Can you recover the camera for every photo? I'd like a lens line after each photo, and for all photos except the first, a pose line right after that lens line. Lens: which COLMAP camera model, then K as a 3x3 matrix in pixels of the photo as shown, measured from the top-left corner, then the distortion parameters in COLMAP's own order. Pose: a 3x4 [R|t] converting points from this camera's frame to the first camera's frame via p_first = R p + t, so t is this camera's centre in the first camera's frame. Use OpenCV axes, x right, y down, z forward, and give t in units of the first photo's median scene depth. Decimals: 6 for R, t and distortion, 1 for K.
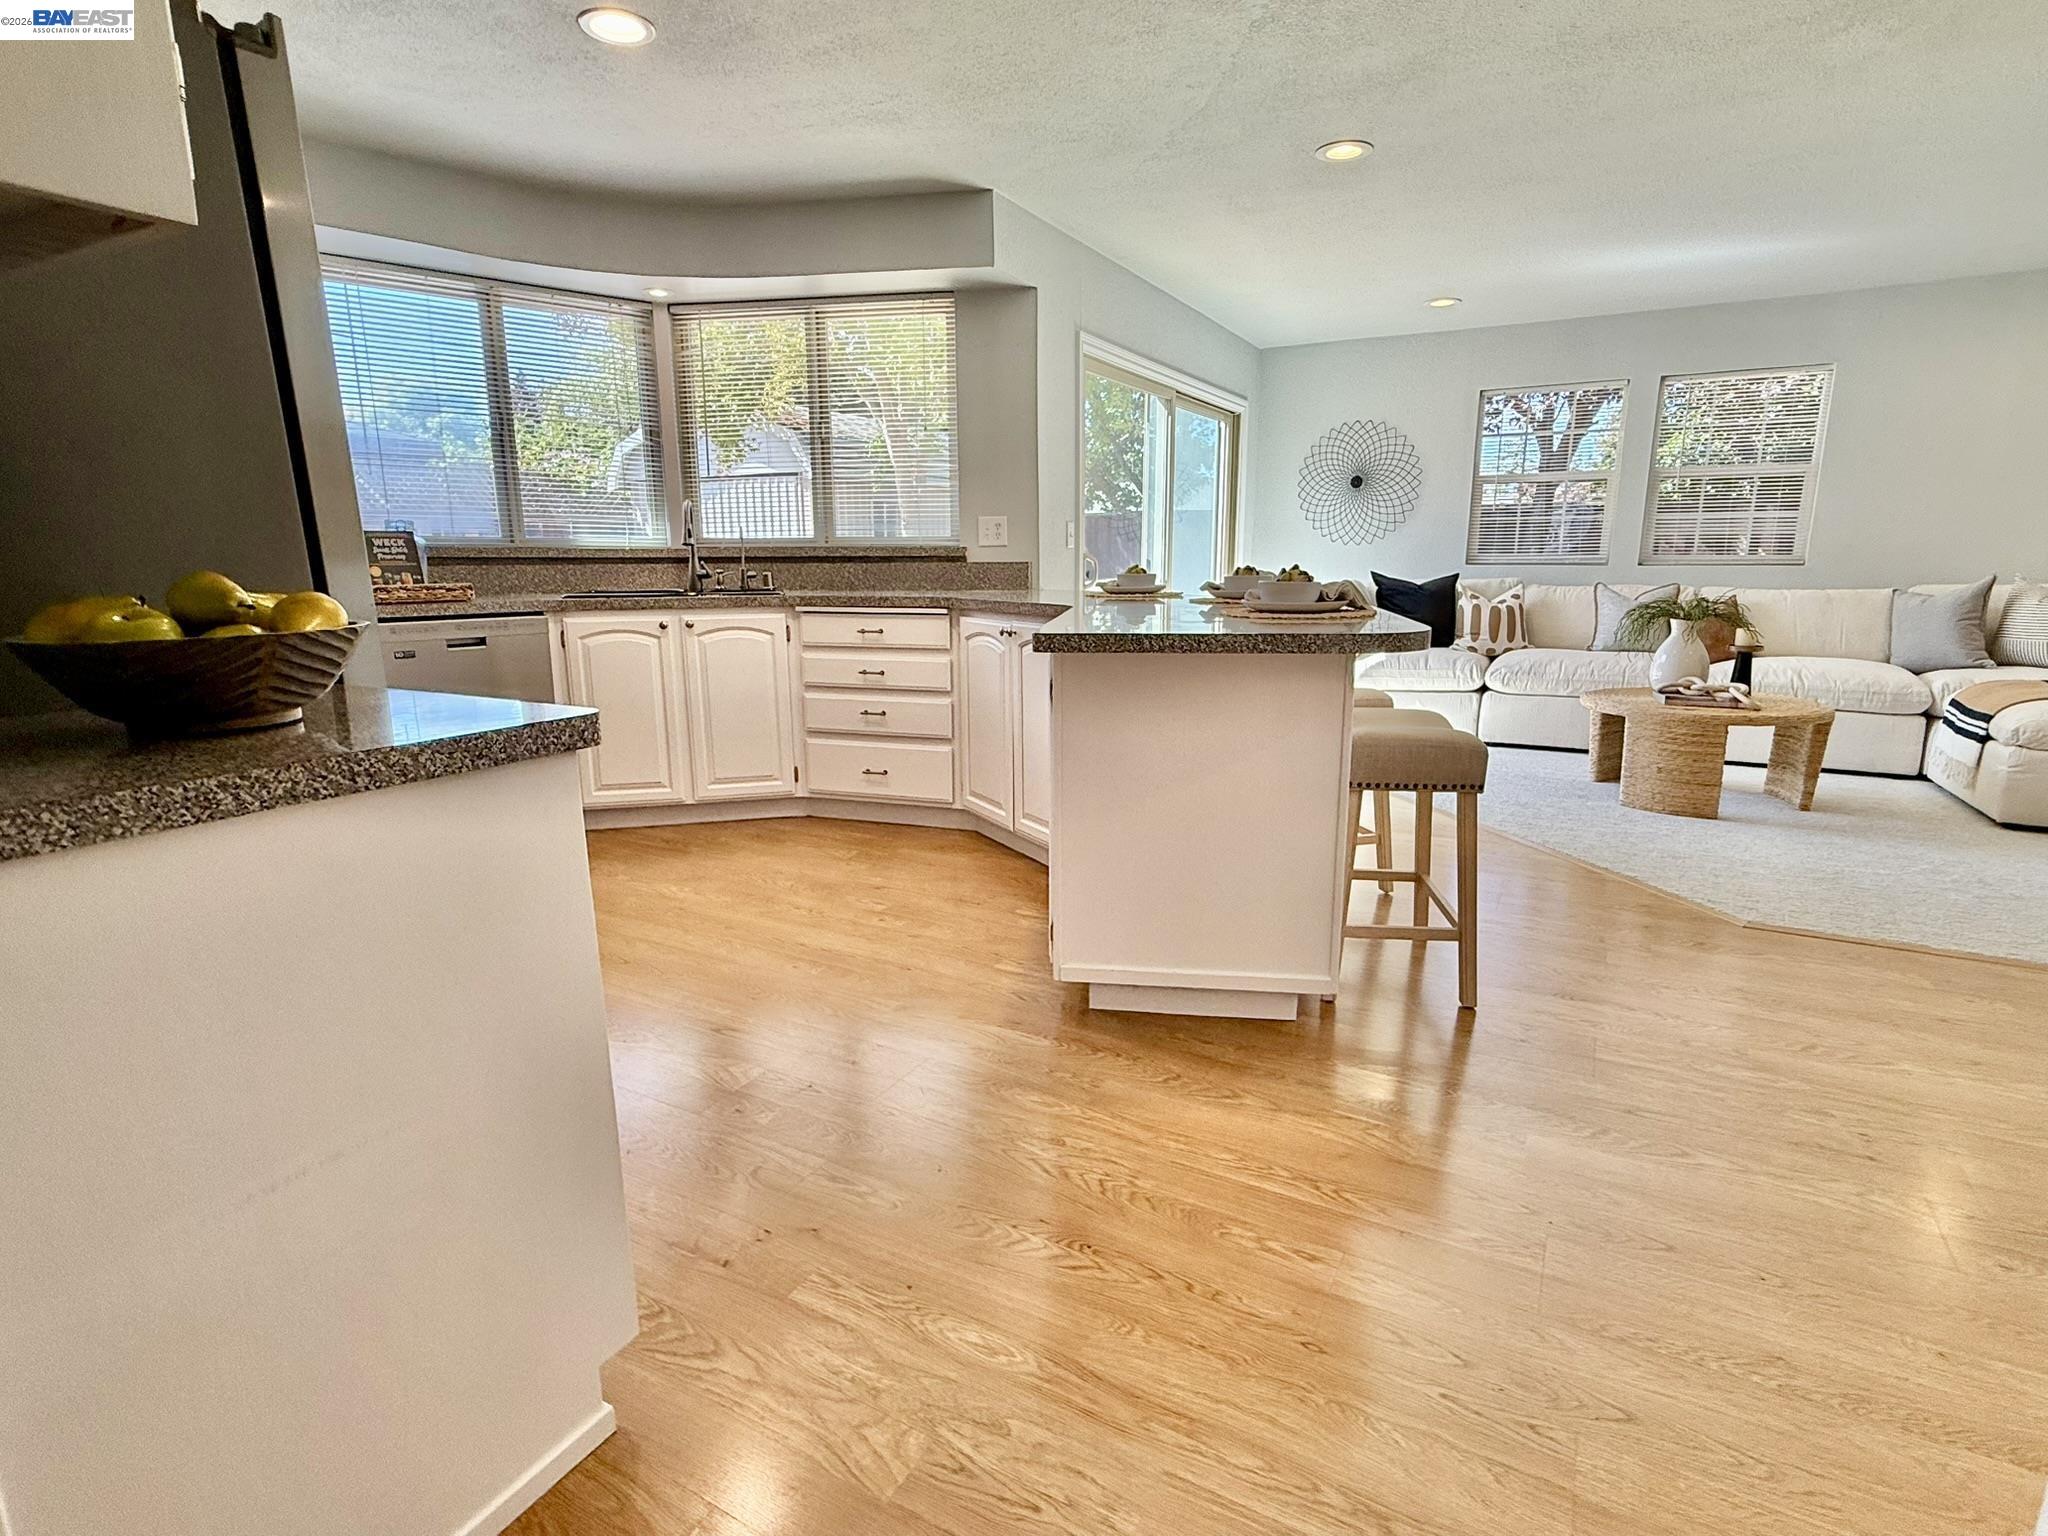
lens RADIAL K [[1034.8, 0, 1020.1], [0, 1034.8, 770.4], [0, 0, 1]] dist [-0.001777, 0.001552]
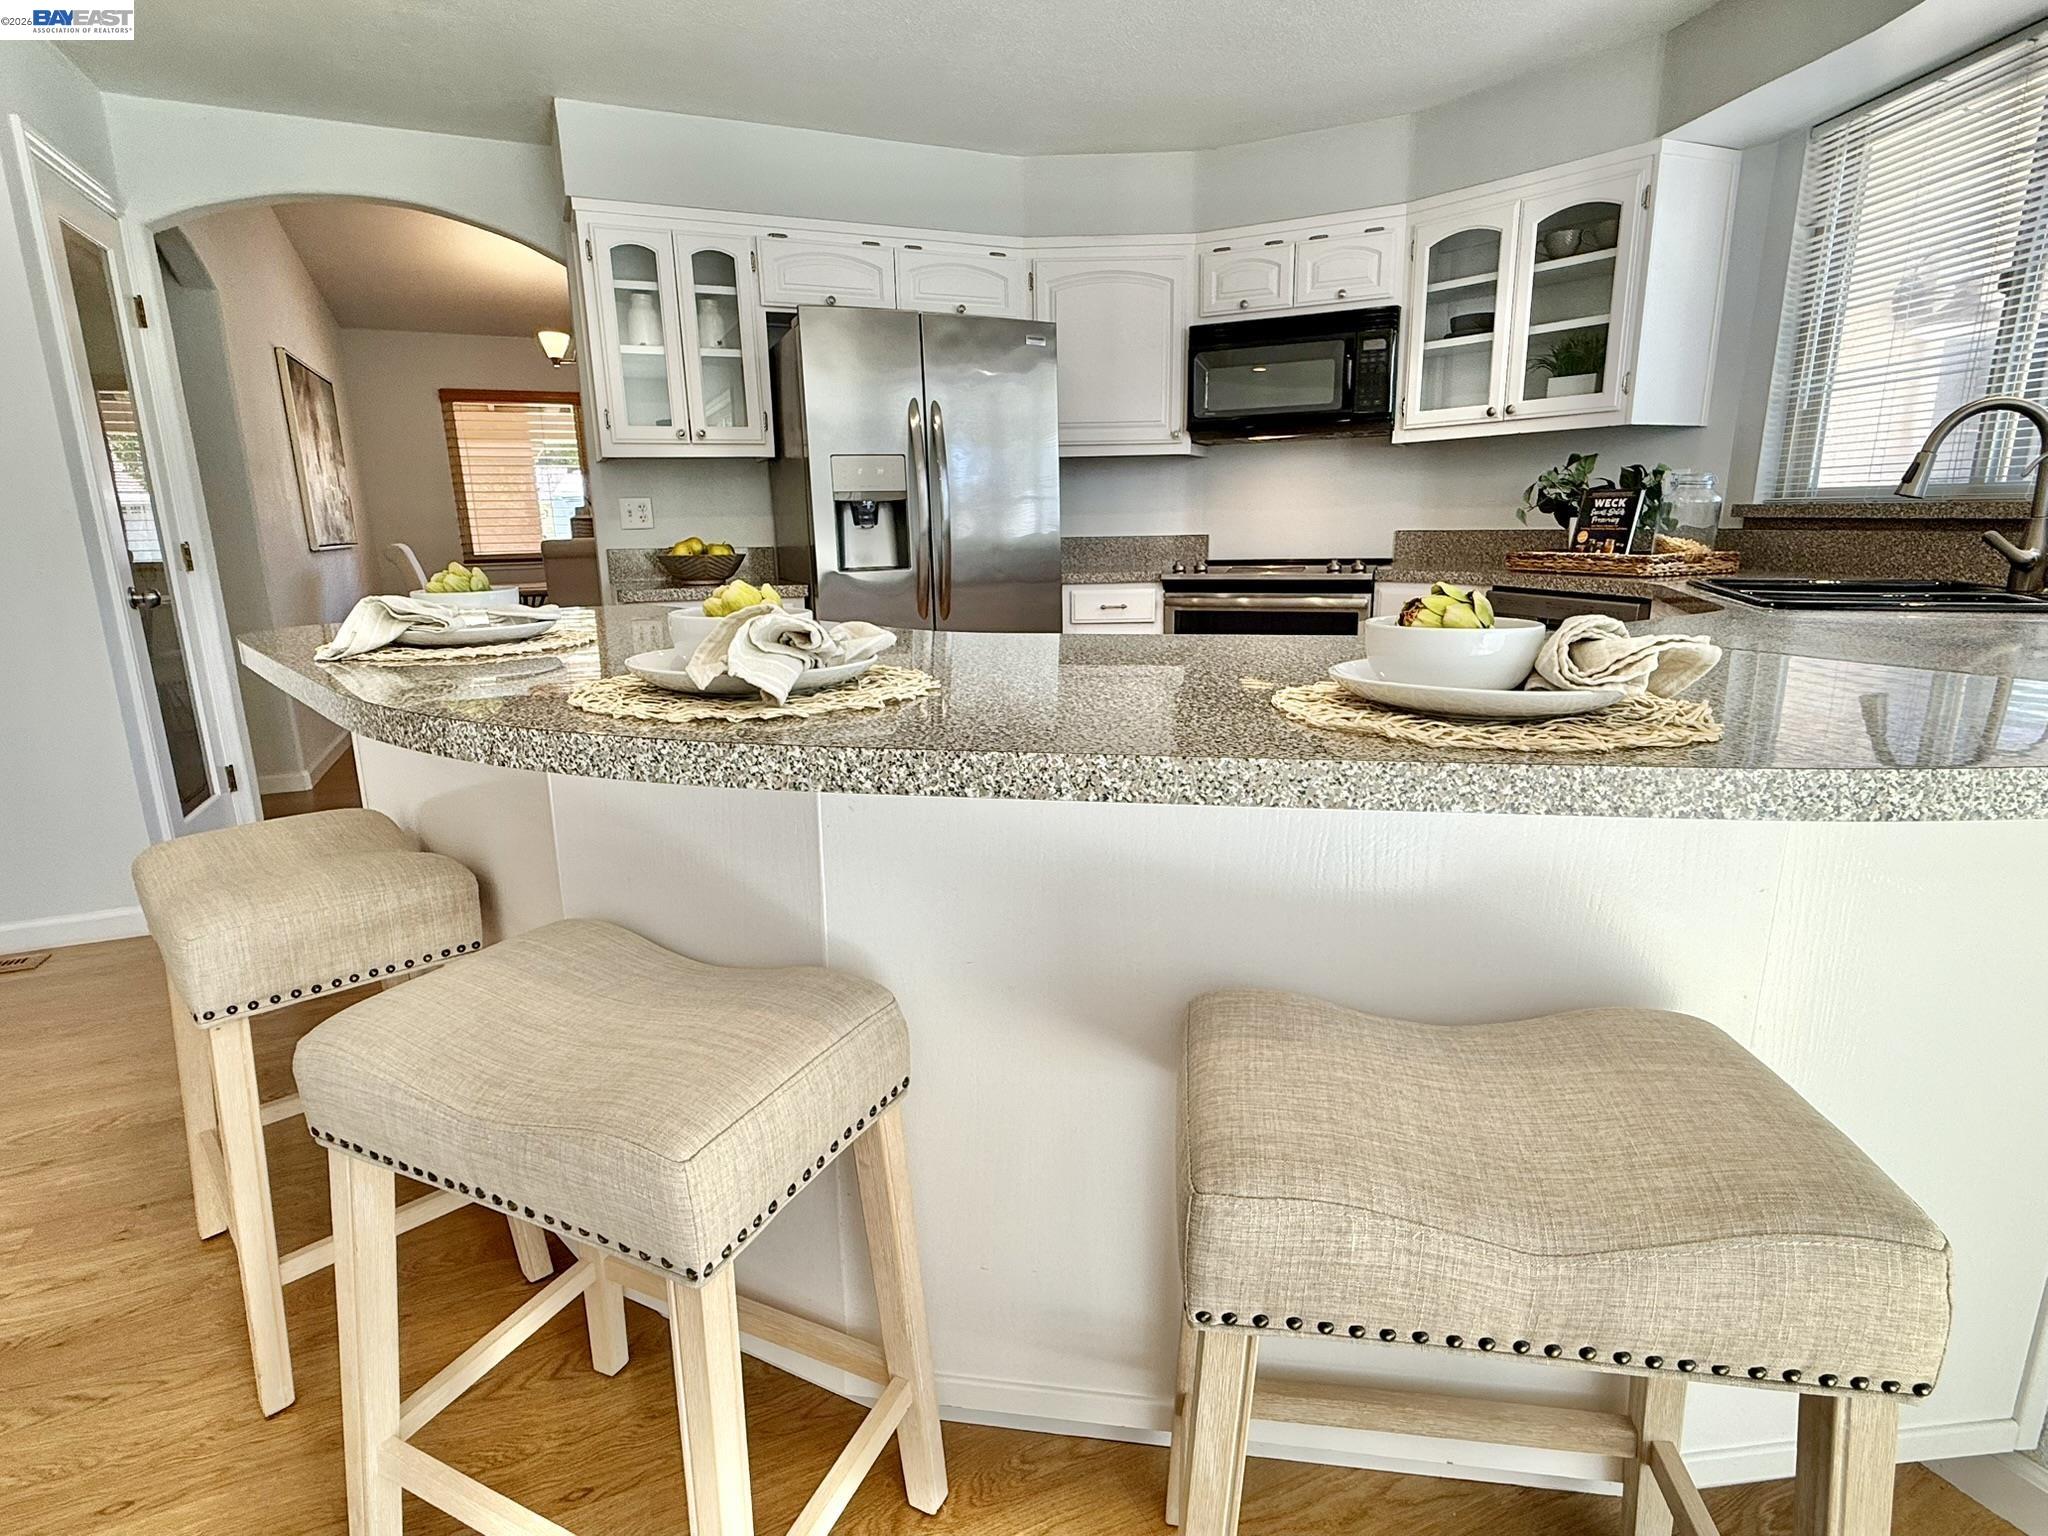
lens RADIAL K [[1037.0, 0, 1015.1], [0, 1037.0, 769.2], [0, 0, 1]] dist [-0.000708, 0.000292]
pose [[-0.602571, 0.197516, -0.773237, 0.326712], [-0.146408, 0.925087, 0.350397, -0.201508], [0.784521, 0.324347, -0.528513, 0.935090]]
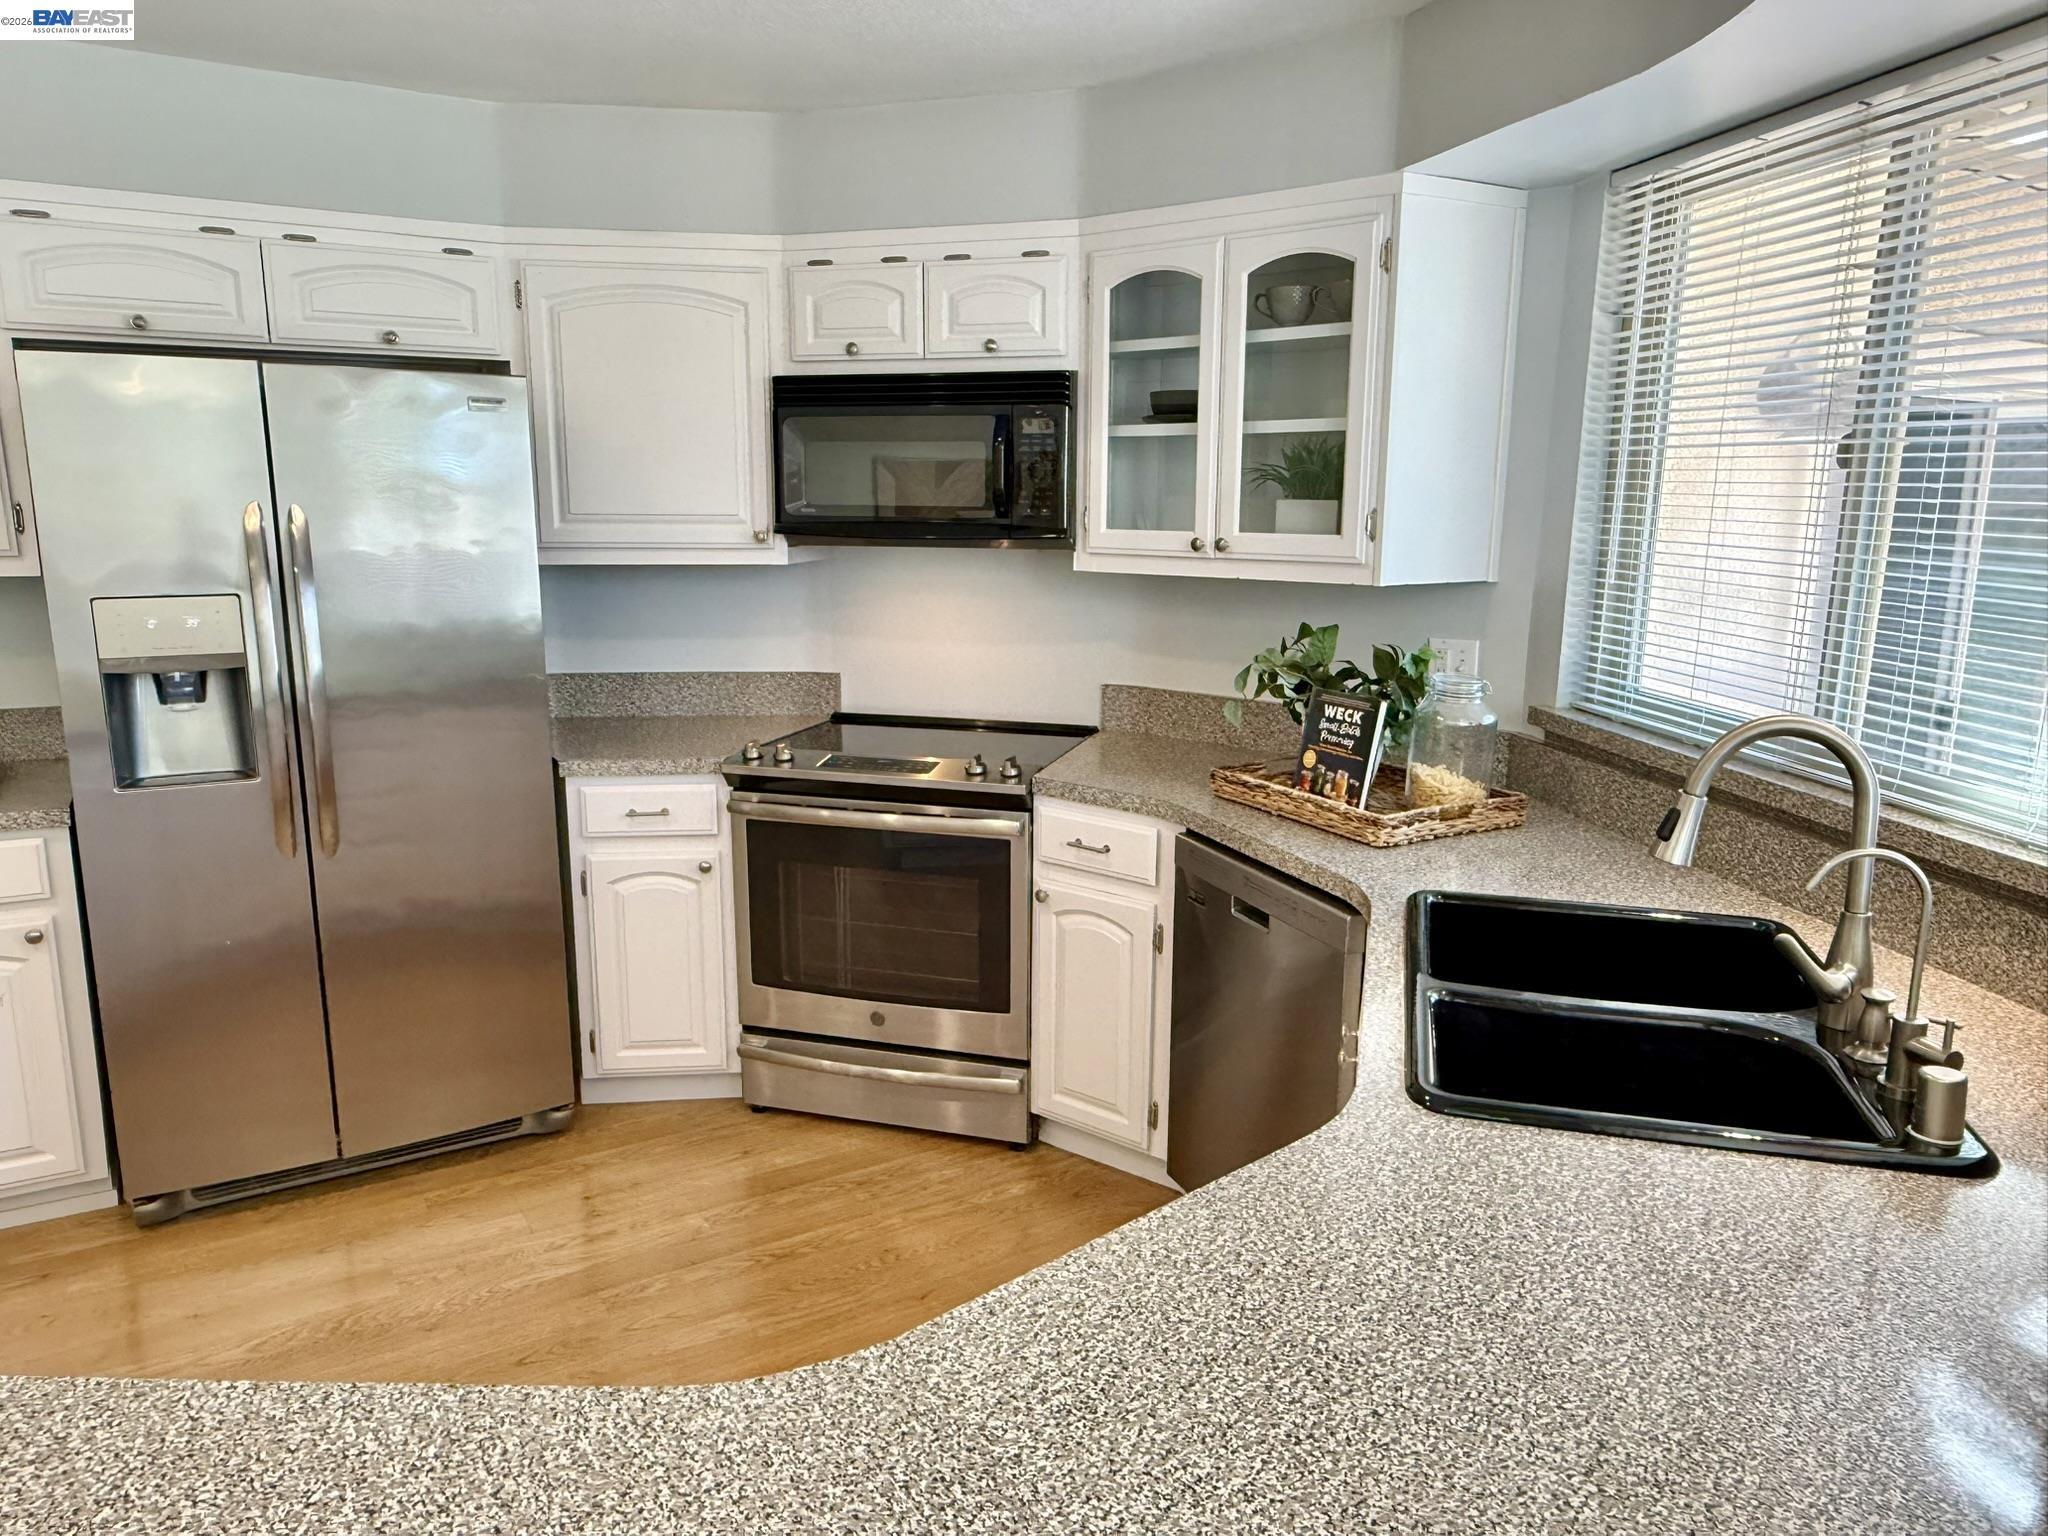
lens RADIAL K [[1387.1, 0, 1015.7], [0, 1387.1, 774.1], [0, 0, 1]] dist [-0.001762, 0.000635]
pose [[-0.485807, 0.173664, -0.856640, 0.102222], [-0.191092, 0.935253, 0.297970, -0.312087], [0.852922, 0.308453, -0.421166, 0.964611]]
